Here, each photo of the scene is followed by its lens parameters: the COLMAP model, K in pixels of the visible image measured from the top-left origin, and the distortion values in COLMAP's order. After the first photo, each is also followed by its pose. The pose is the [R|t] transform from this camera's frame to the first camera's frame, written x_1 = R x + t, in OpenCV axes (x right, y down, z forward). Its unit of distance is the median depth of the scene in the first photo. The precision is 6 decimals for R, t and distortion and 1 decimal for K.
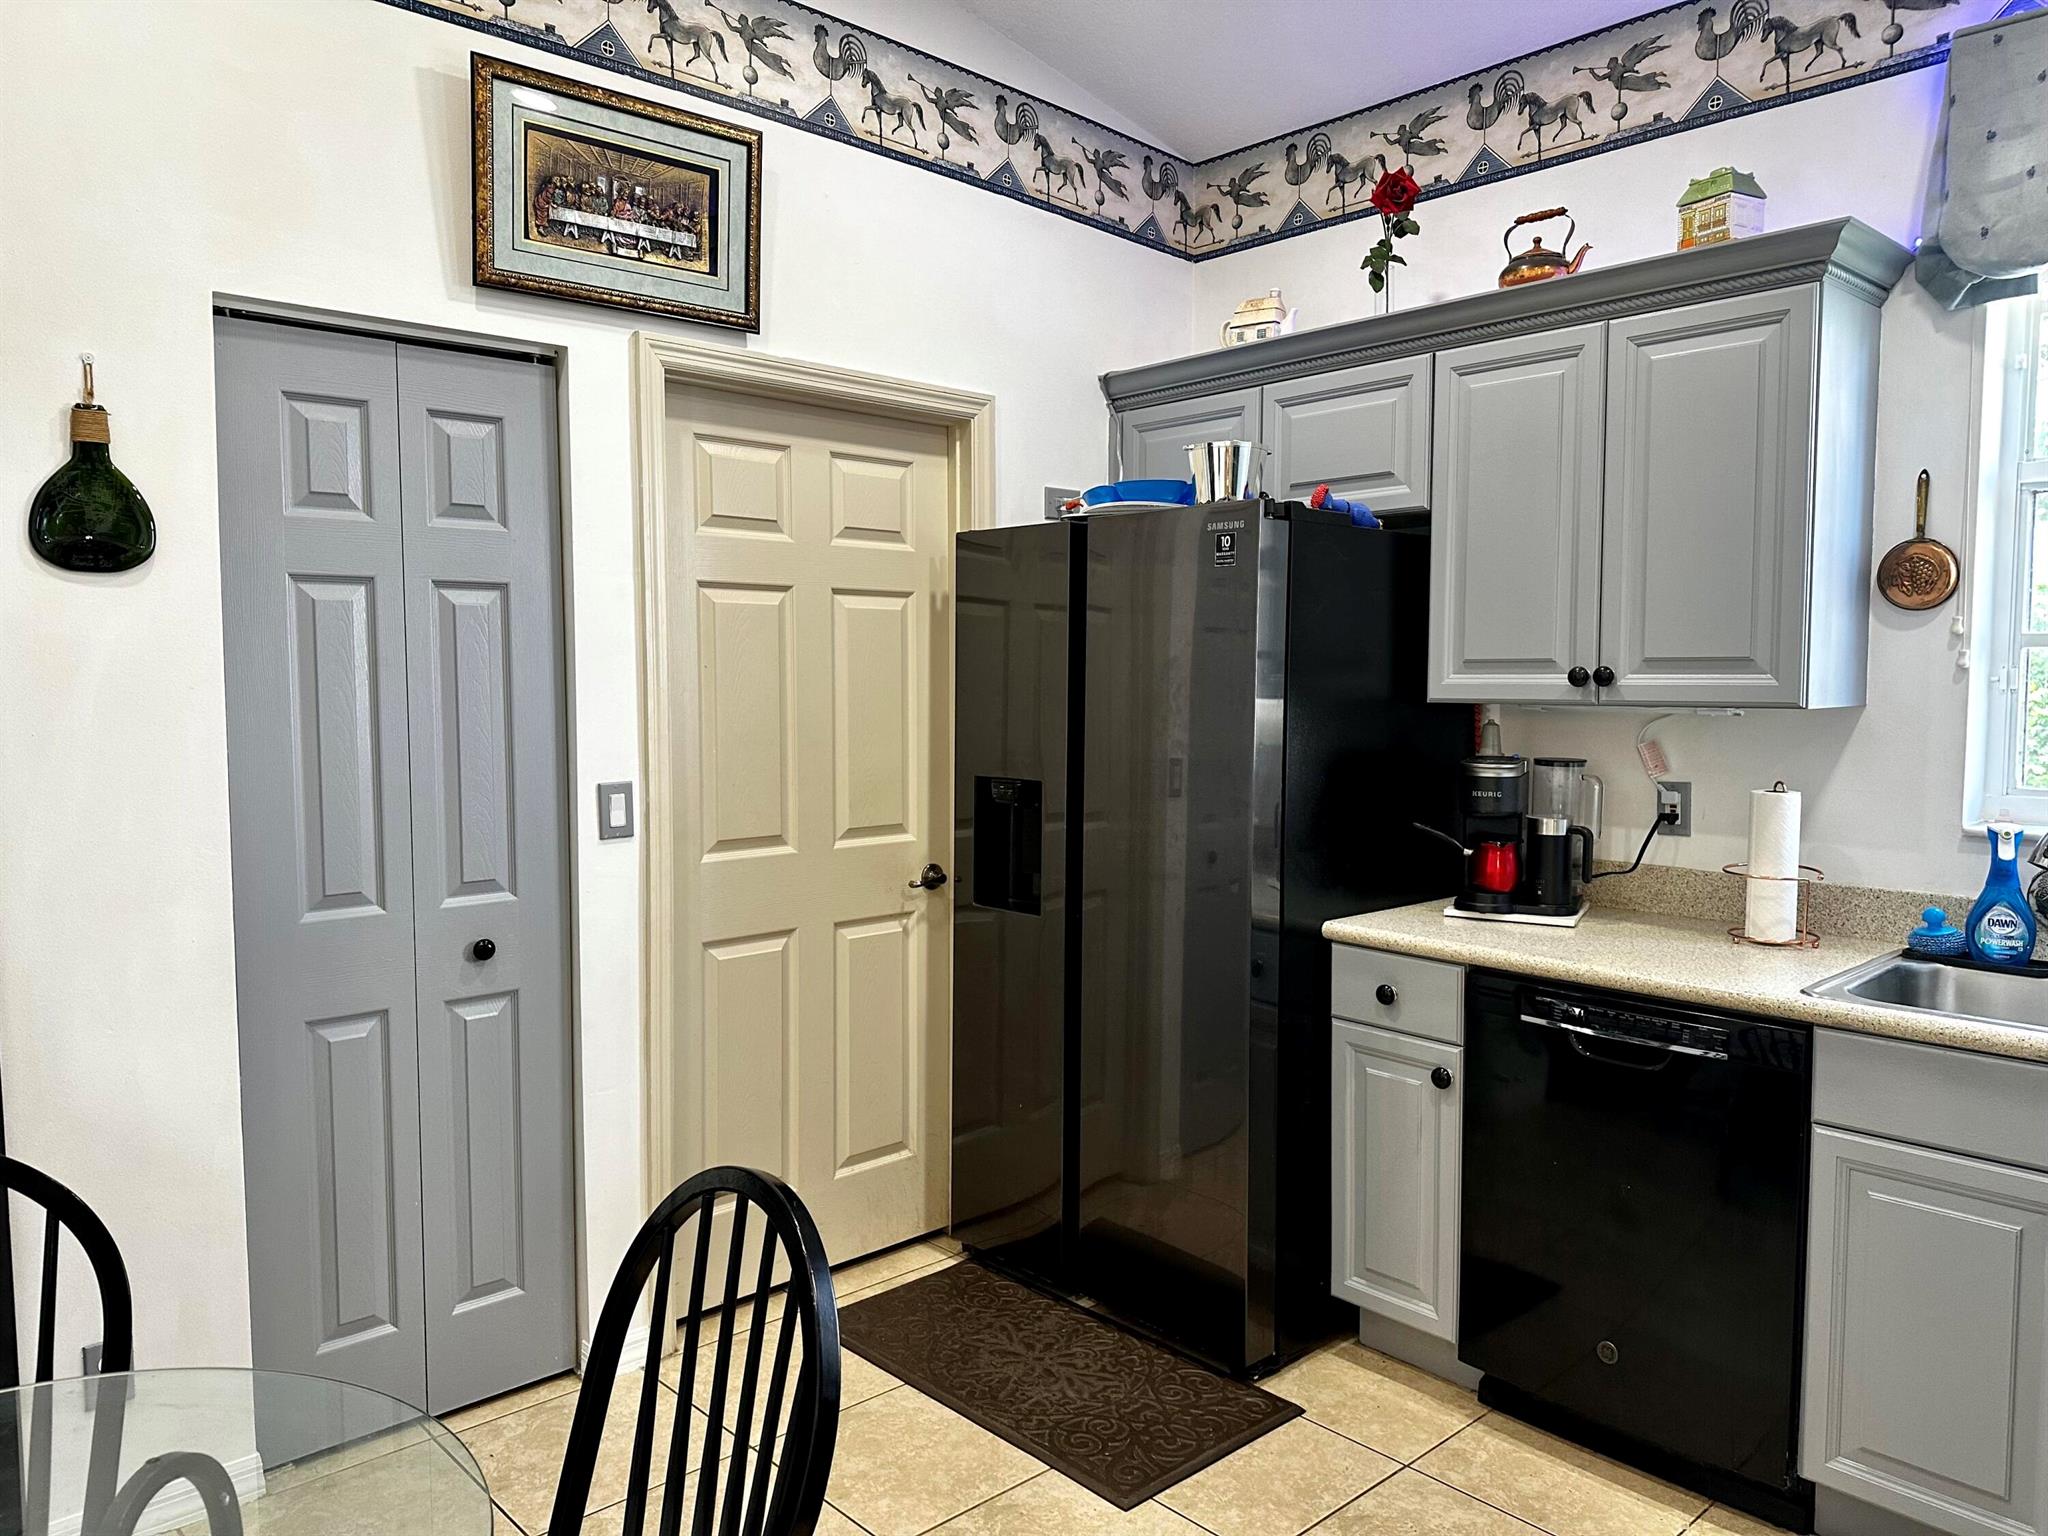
lens RADIAL K [[1444.8, 0, 998.1], [0, 1444.8, 772.1], [0, 0, 1]] dist [0.177714, -0.295773]
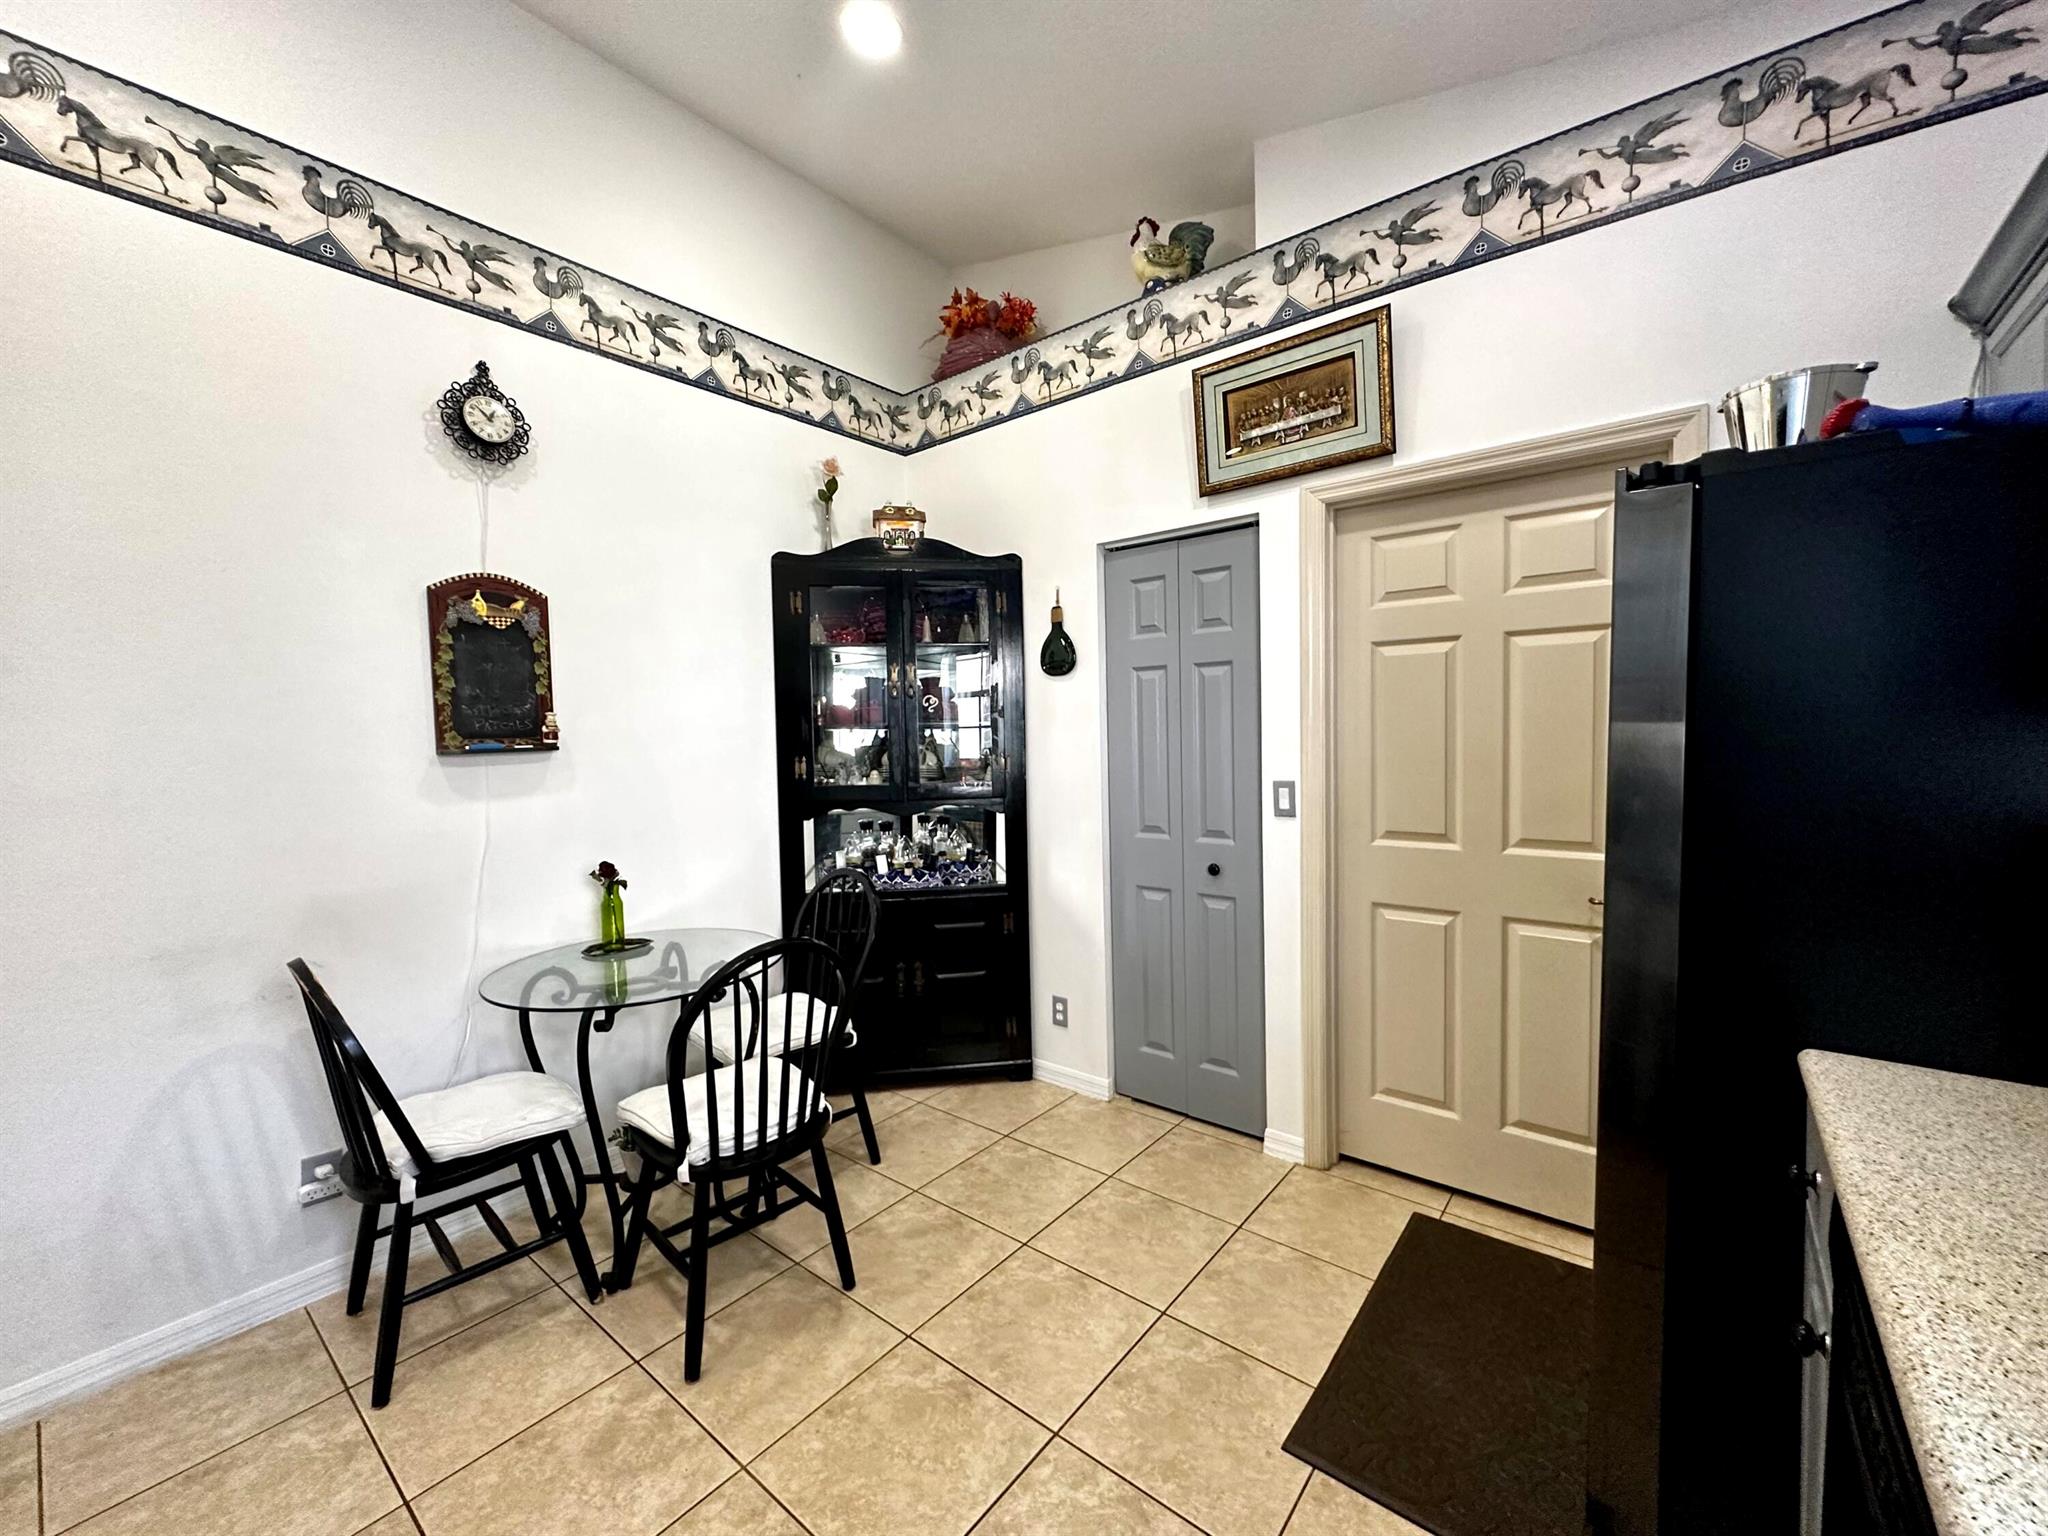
lens RADIAL K [[819.8, 0, 1024.0], [0, 819.8, 768.0], [0, 0, 1]] dist [0.001887, 0.000318]
pose [[0.154656, 0.044001, -0.986988, 0.557277], [-0.048905, 0.998124, 0.036834, -0.025147], [0.986757, 0.042572, 0.156518, 0.592579]]
